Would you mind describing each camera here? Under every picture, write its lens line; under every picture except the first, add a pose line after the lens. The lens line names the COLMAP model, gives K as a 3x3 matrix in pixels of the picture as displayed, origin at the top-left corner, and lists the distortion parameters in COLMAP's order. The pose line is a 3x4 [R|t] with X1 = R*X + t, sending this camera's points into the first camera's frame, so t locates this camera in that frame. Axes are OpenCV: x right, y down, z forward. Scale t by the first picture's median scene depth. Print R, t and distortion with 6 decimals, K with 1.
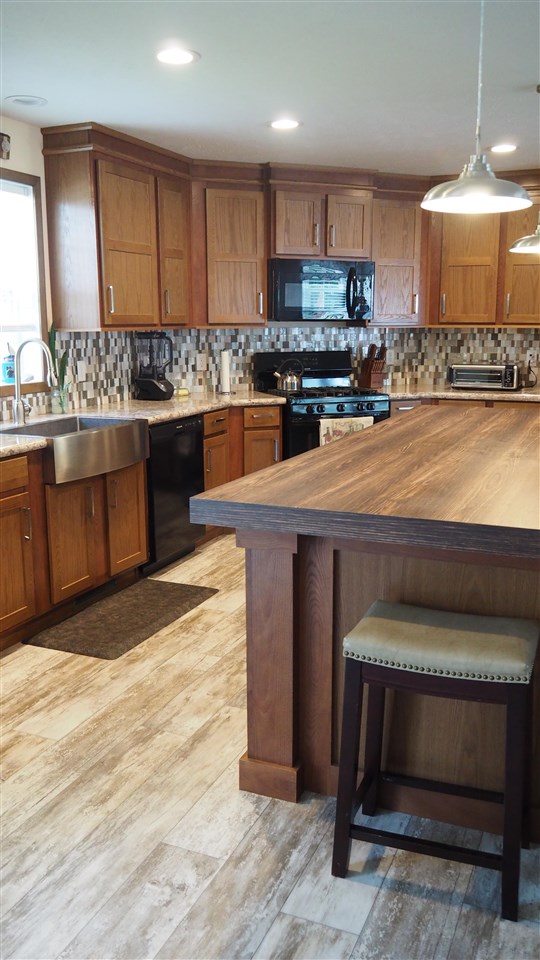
lens RADIAL K [[786.4, 0, 267.5], [0, 786.4, 480.0], [0, 0, 1]] dist [-0.046902, 0.018184]
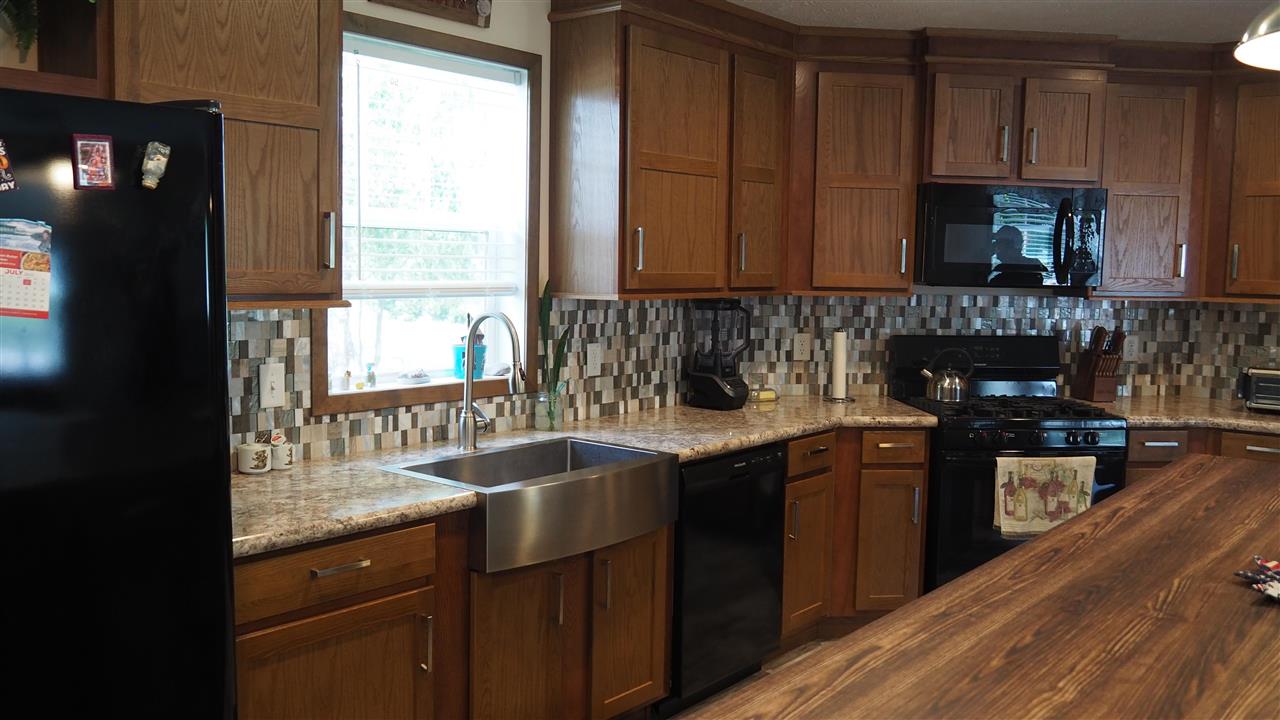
lens RADIAL K [[1048.5, 0, 647.1], [0, 1048.5, 355.9], [0, 0, 1]] dist [-0.046902, 0.018184]
pose [[0.960344, 0.044840, -0.275188, 0.028309], [-0.074967, 0.992164, -0.099952, -0.056723], [0.268550, 0.116618, 0.956181, 0.198165]]
